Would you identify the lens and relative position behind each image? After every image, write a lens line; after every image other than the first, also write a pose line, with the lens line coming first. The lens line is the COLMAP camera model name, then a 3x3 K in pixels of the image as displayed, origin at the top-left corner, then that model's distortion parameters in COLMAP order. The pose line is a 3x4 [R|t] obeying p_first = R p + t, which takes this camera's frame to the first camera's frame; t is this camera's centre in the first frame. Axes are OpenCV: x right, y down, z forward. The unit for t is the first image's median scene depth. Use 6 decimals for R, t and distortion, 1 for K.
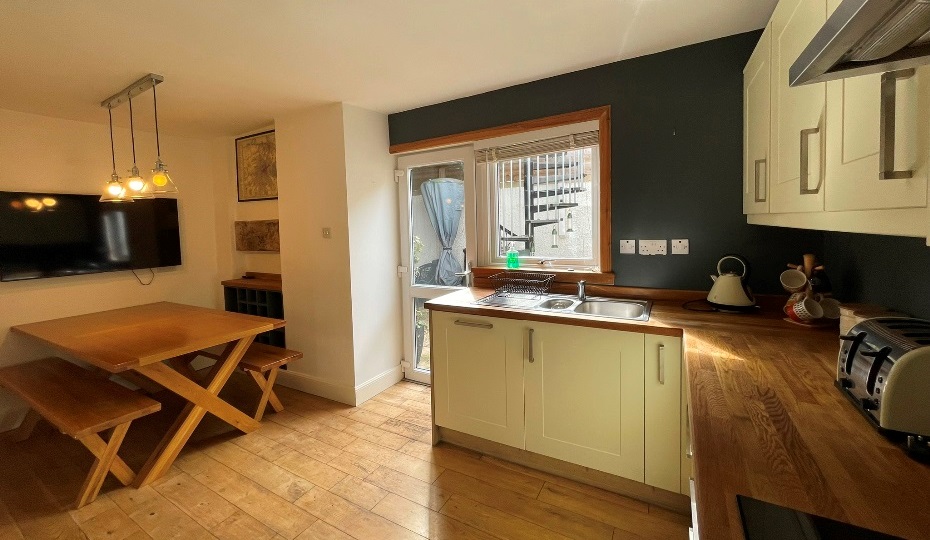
lens RADIAL K [[375.3, 0, 461.0], [0, 375.3, 242.7], [0, 0, 1]] dist [-0.004446, 0.002131]
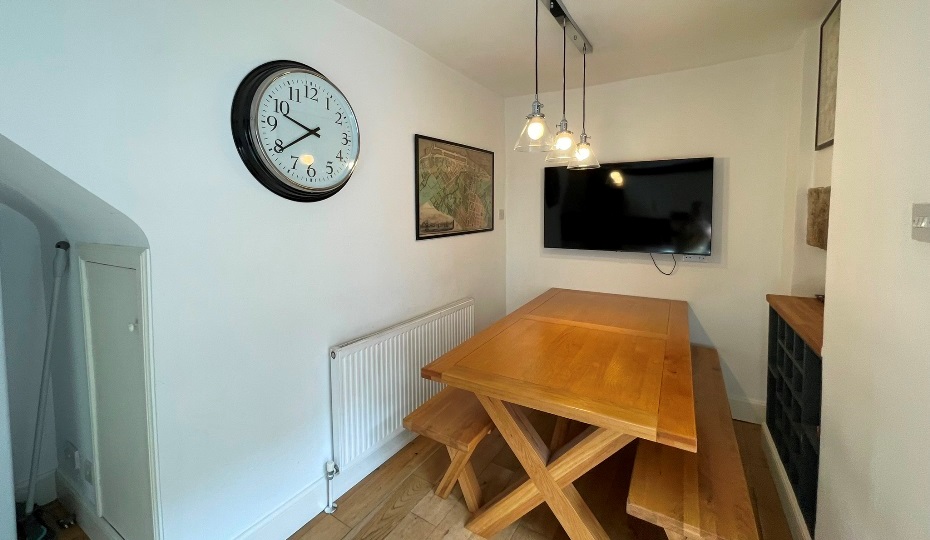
lens RADIAL K [[375.3, 0, 459.1], [0, 375.3, 226.8], [0, 0, 1]] dist [-0.004446, 0.002131]
pose [[-0.024590, 0.076088, -0.996798, -0.081024], [-0.045904, 0.995962, 0.077156, -0.028560], [0.998643, 0.047654, -0.020998, 0.693339]]
